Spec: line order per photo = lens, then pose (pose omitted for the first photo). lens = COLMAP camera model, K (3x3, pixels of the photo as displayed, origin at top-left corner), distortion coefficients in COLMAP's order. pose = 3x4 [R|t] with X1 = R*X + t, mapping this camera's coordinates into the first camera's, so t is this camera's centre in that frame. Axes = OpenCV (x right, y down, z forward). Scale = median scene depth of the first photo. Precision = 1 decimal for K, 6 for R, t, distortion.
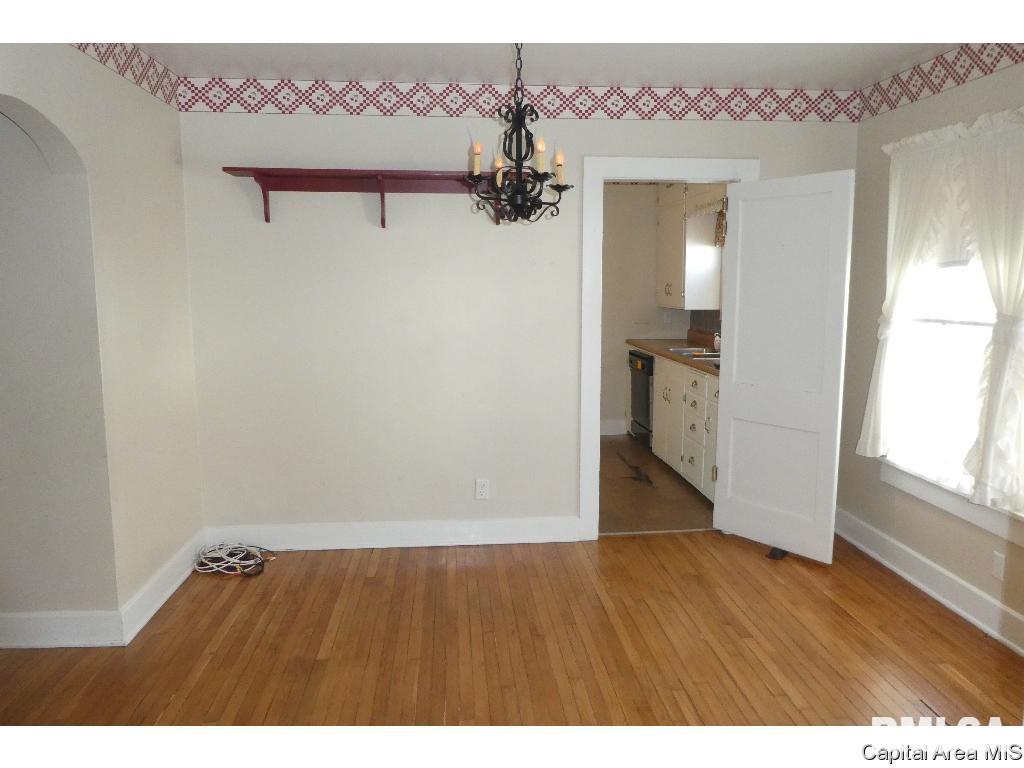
lens RADIAL K [[749.2, 0, 512.0], [0, 749.2, 384.0], [0, 0, 1]] dist [0.000425, 0.000027]
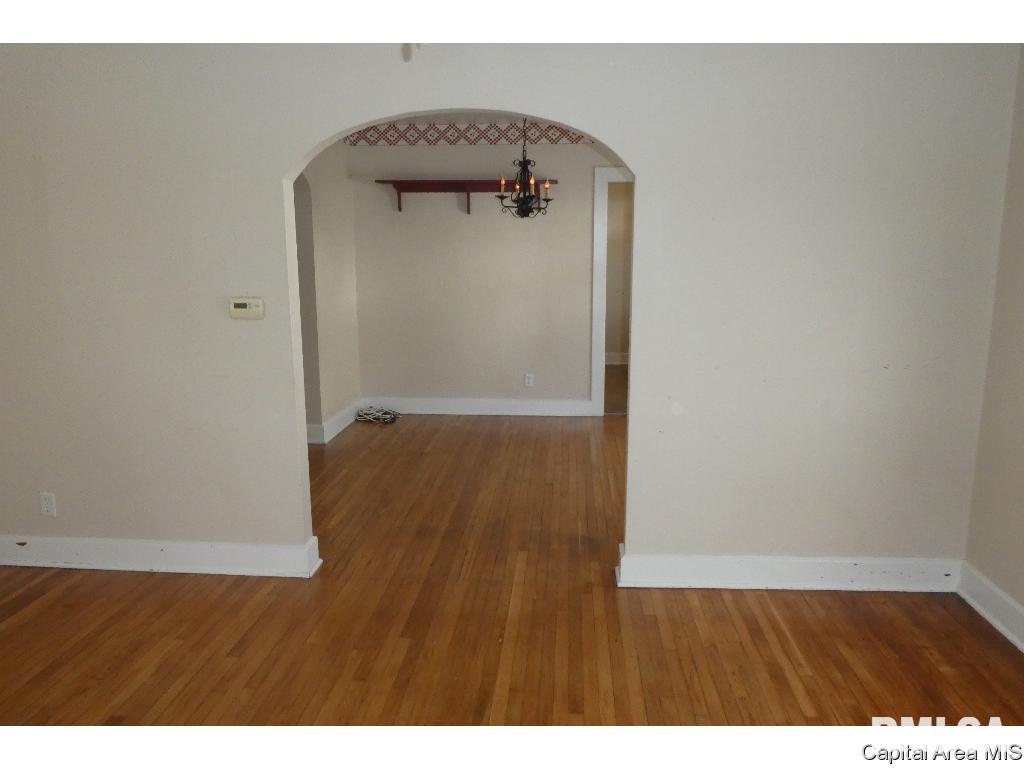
lens RADIAL K [[749.2, 0, 512.0], [0, 749.2, 384.0], [0, 0, 1]] dist [0.000425, 0.000027]
pose [[0.987188, 0.027464, -0.157183, 0.225101], [-0.019768, 0.998538, 0.050318, 0.090514], [0.158335, -0.046566, 0.986287, -0.729562]]
